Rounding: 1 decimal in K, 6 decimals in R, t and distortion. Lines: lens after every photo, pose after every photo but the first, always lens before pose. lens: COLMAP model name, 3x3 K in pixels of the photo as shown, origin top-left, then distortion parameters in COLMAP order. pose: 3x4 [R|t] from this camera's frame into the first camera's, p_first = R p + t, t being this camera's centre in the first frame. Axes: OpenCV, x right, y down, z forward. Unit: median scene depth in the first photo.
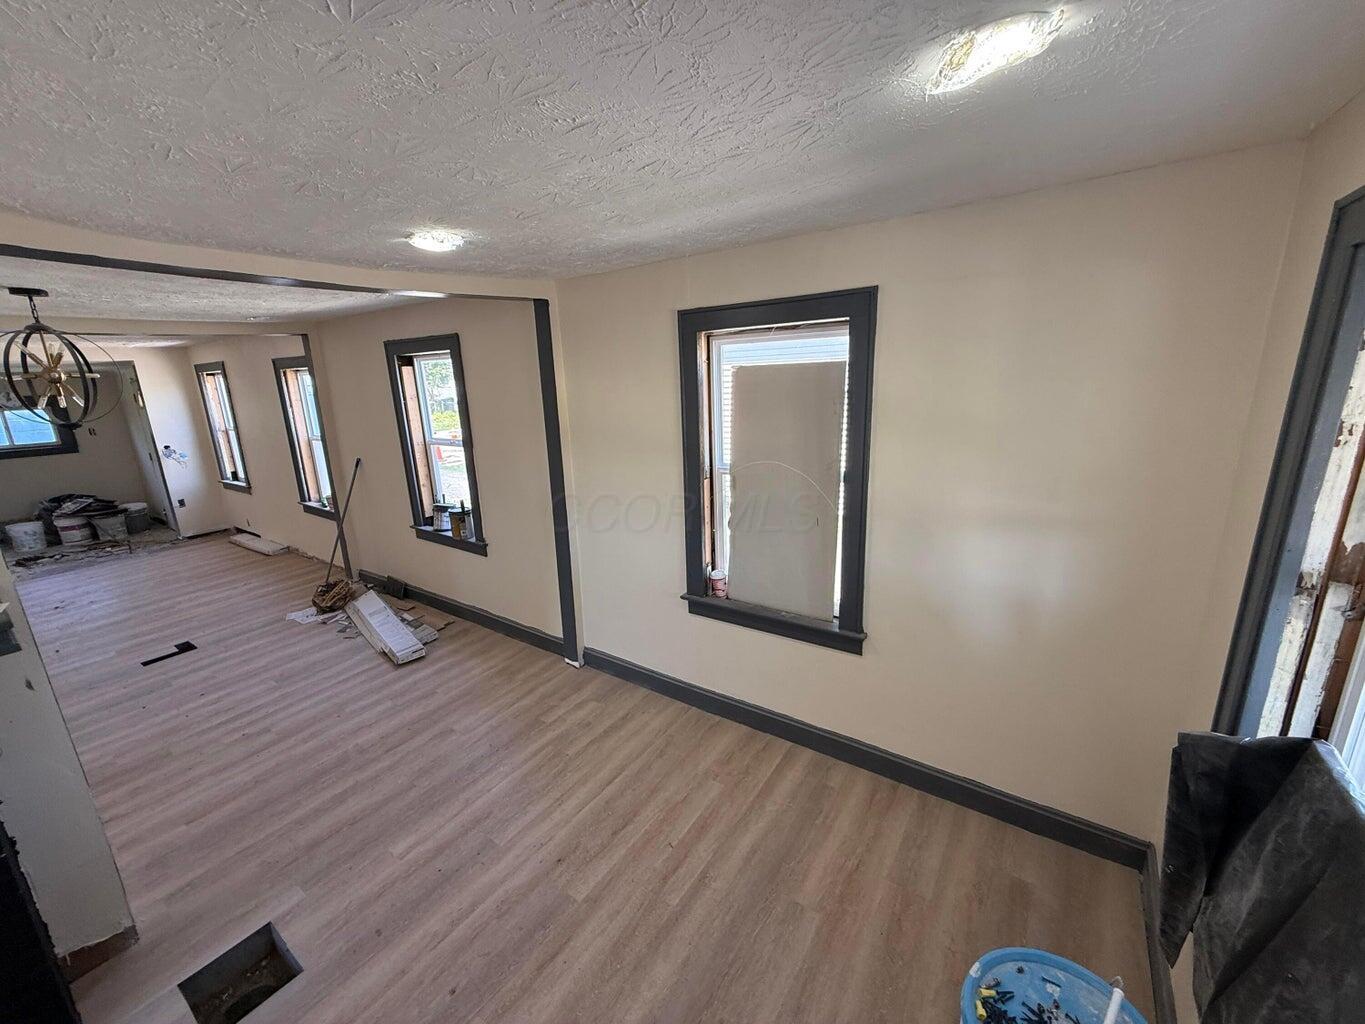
lens RADIAL K [[543.8, 0, 678.8], [0, 543.8, 511.4], [0, 0, 1]] dist [-0.000644, 0.000216]
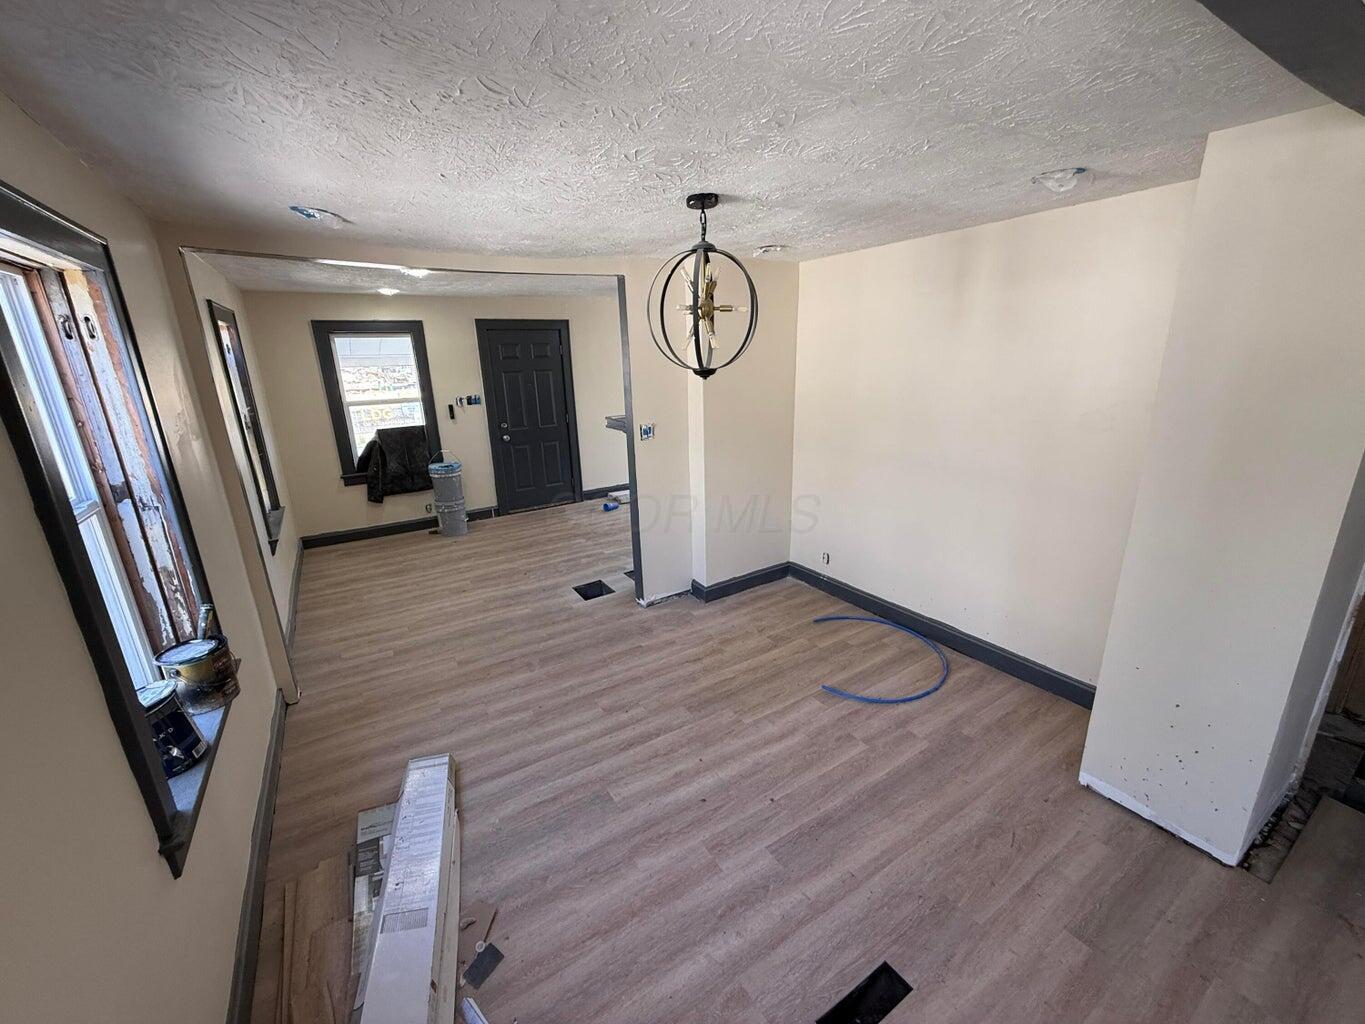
lens RADIAL K [[543.8, 0, 678.8], [0, 543.8, 511.4], [0, 0, 1]] dist [-0.000644, 0.000216]
pose [[-0.918754, -0.053207, 0.391229, -0.932887], [0.152715, 0.865870, 0.476390, -0.245209], [-0.364100, 0.497431, -0.787396, 1.162405]]
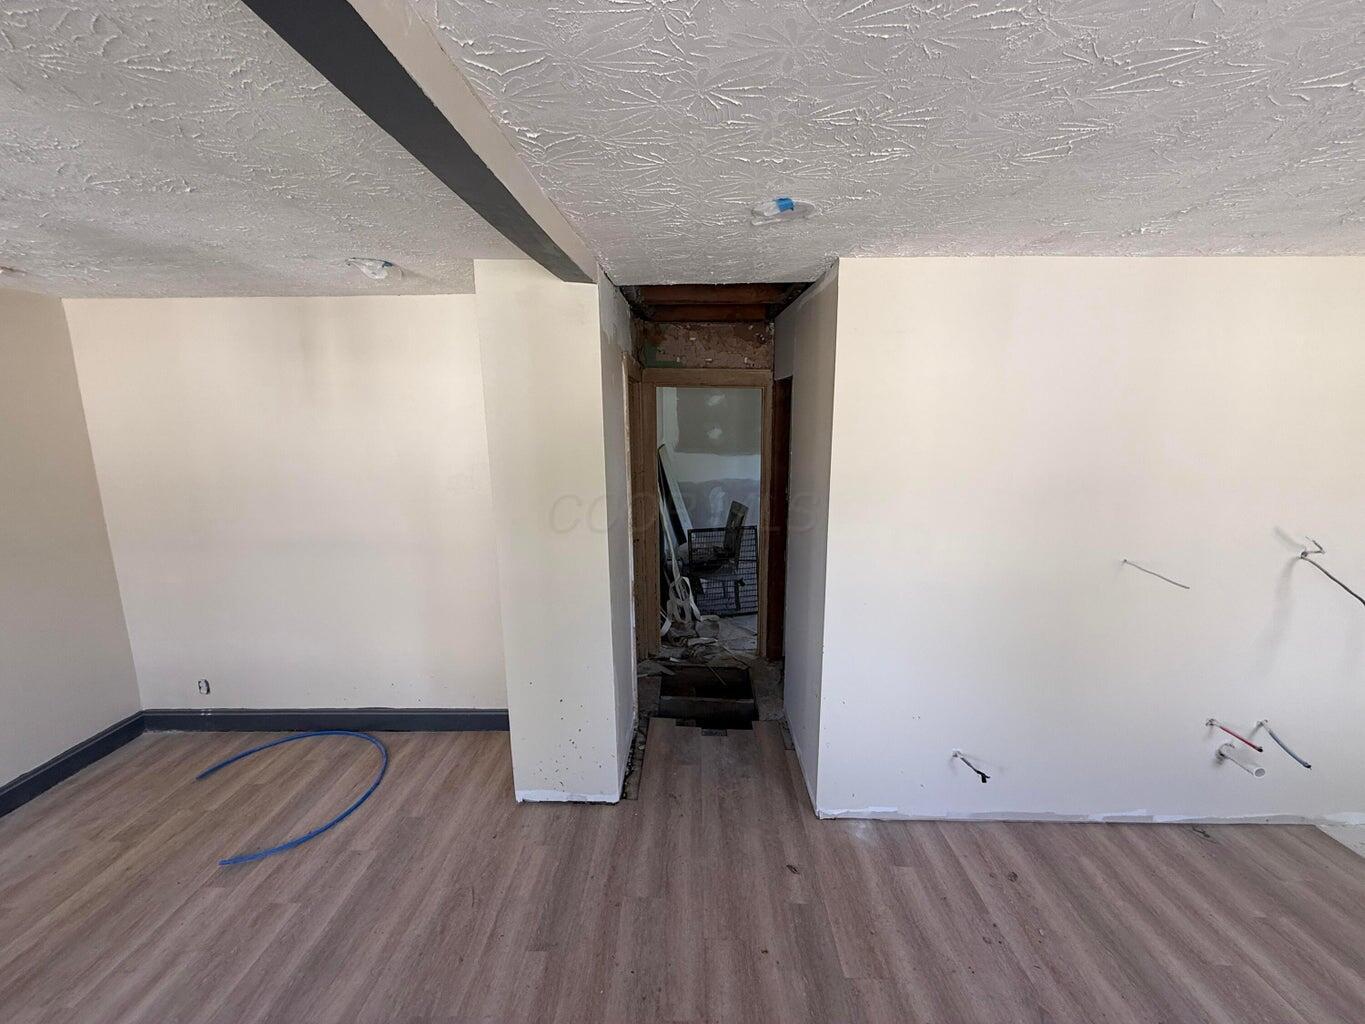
lens RADIAL K [[542.6, 0, 677.9], [0, 542.6, 512.2], [0, 0, 1]] dist [-0.002222, 0.000441]
pose [[-0.834789, 0.136609, -0.533353, -0.977423], [-0.102336, 0.913347, 0.394111, -0.239123], [0.540975, 0.383581, -0.748473, 1.145990]]
